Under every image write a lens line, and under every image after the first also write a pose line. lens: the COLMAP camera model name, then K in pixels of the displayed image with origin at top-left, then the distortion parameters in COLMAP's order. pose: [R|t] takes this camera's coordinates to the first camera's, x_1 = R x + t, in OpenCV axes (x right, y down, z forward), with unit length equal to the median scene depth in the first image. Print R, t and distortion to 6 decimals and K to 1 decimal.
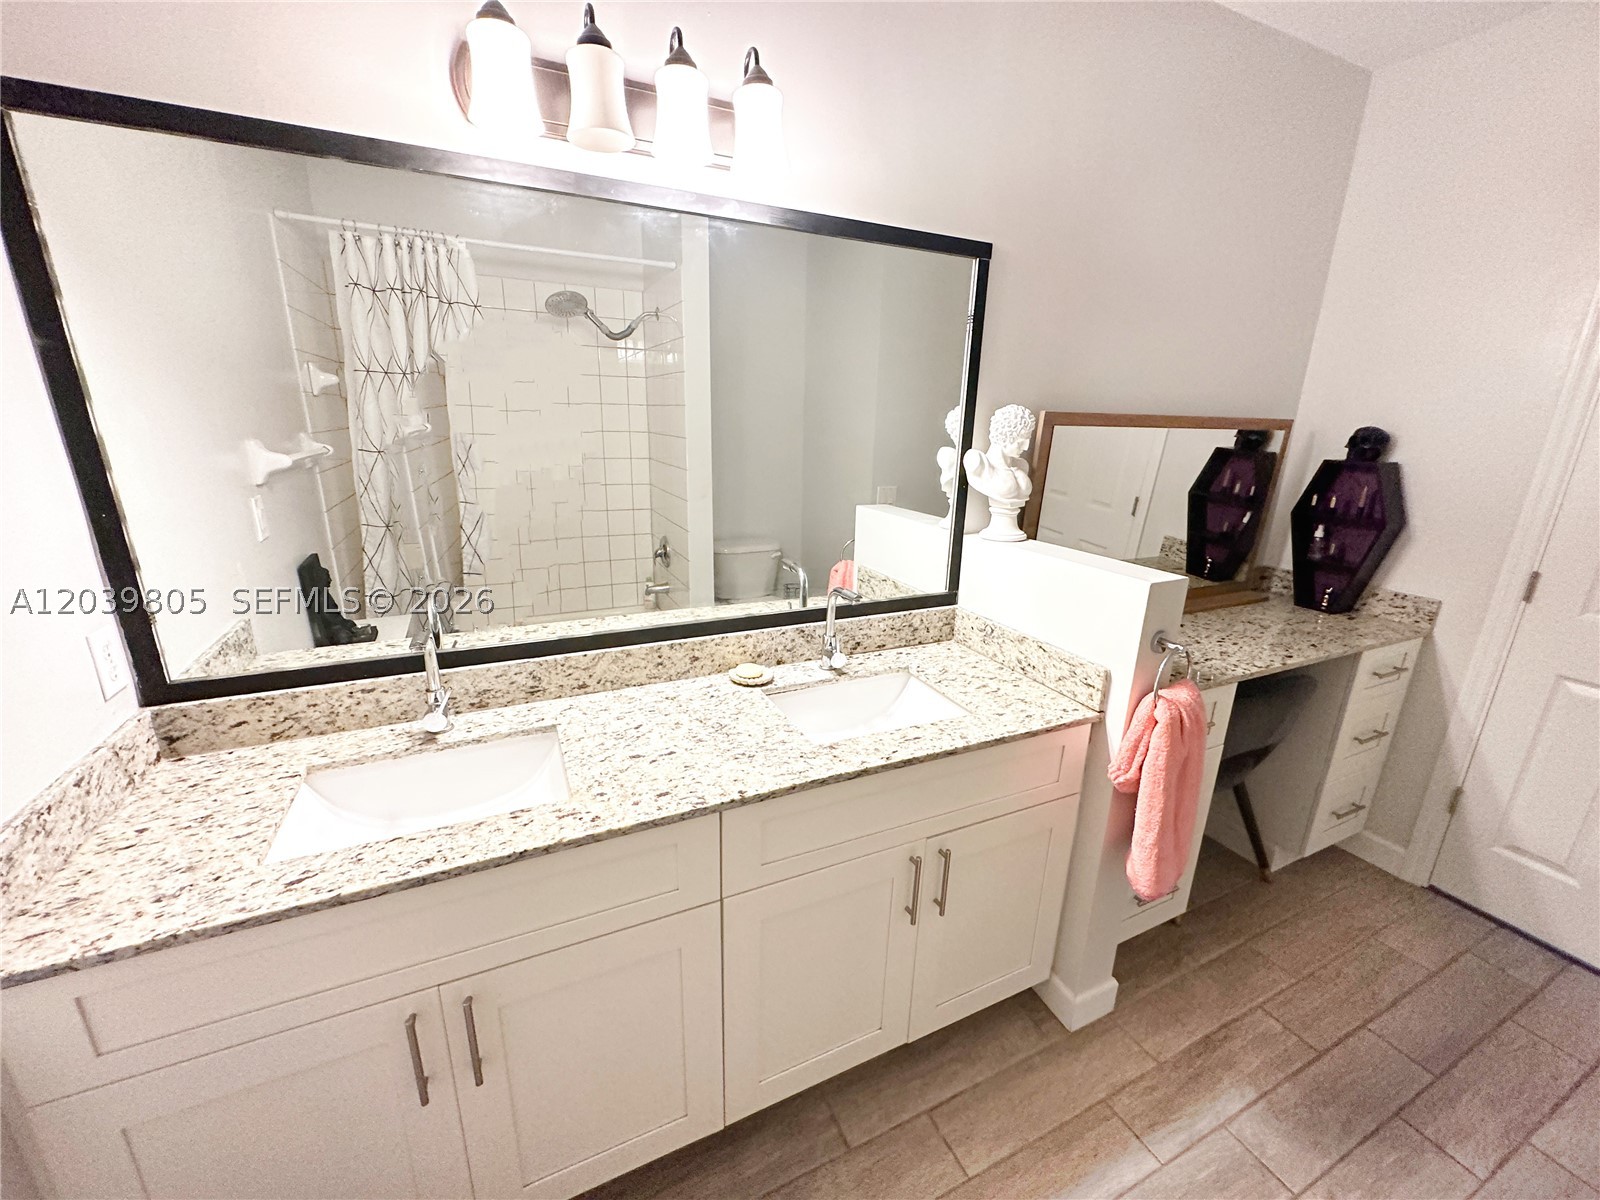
lens RADIAL K [[638.6, 0, 795.5], [0, 638.6, 604.4], [0, 0, 1]] dist [-0.007891, 0.001481]
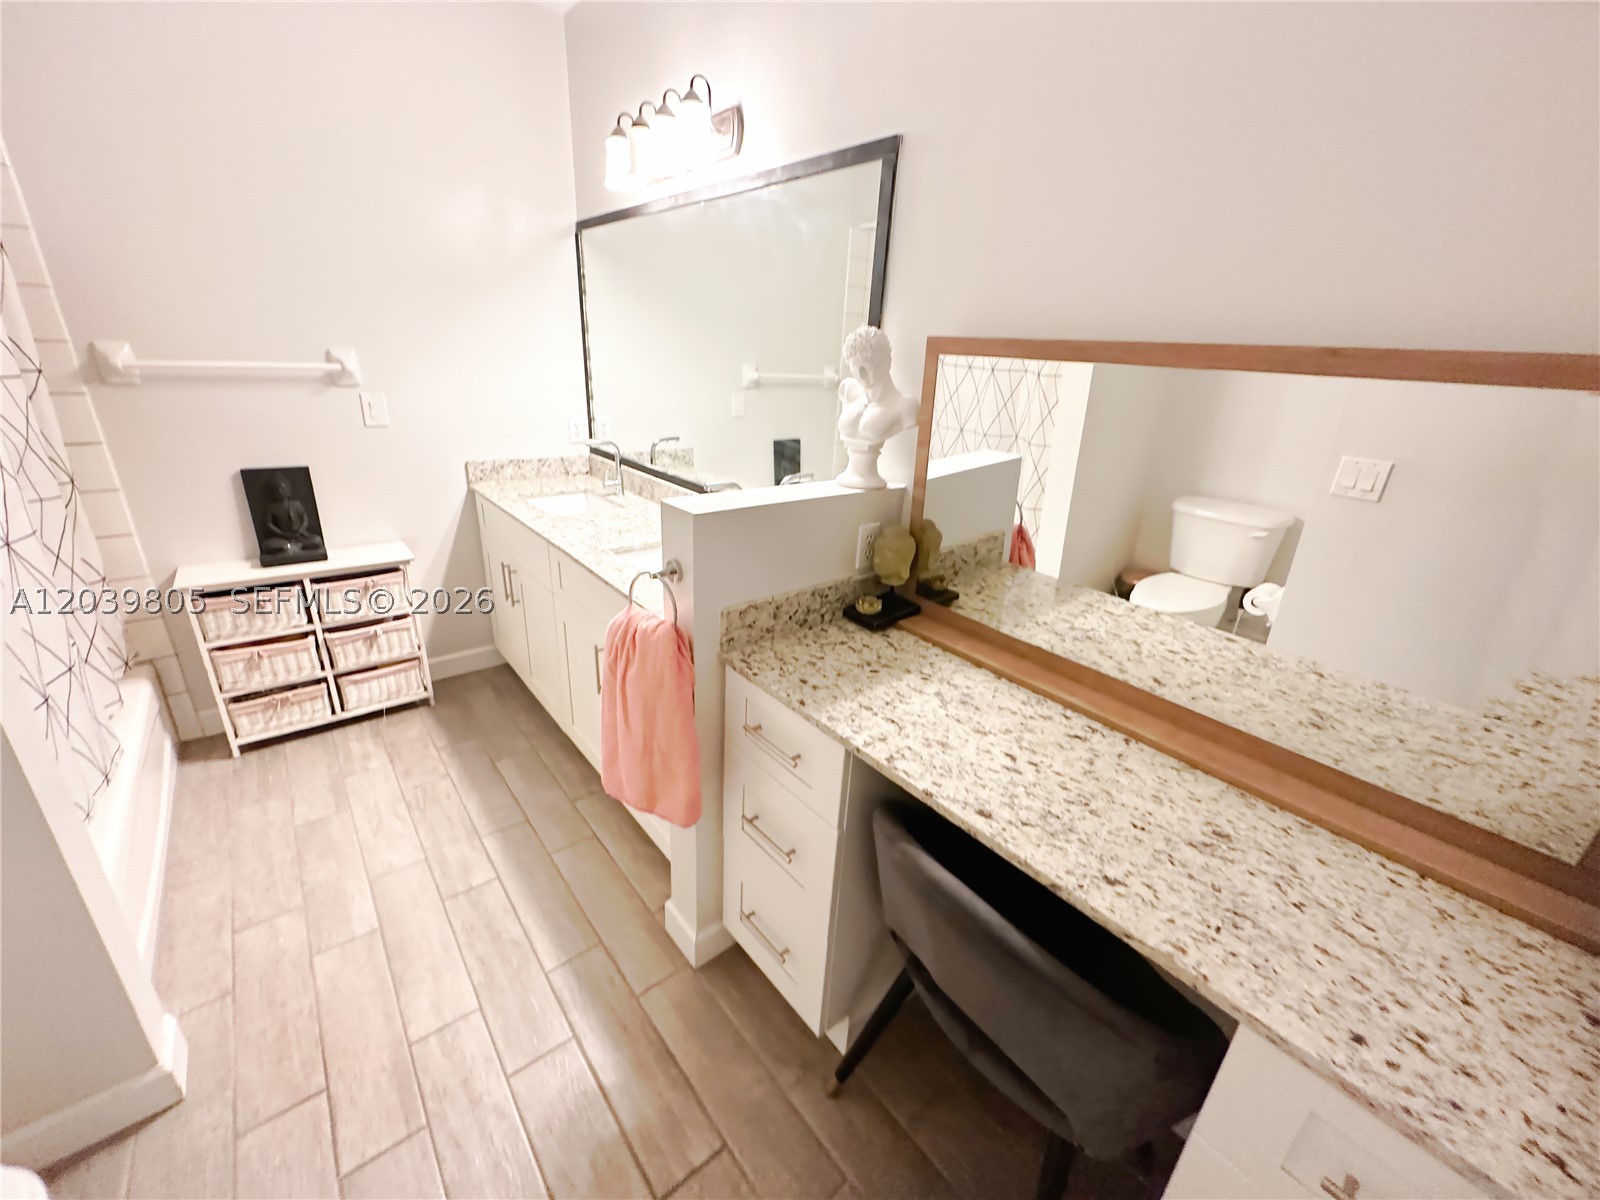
lens RADIAL K [[638.6, 0, 795.2], [0, 638.6, 605.9], [0, 0, 1]] dist [-0.007891, 0.001481]
pose [[0.248005, 0.355550, -0.901154, 1.310913], [-0.320327, 0.907988, 0.270090, -0.183627], [0.914267, 0.221680, 0.339078, 0.746512]]
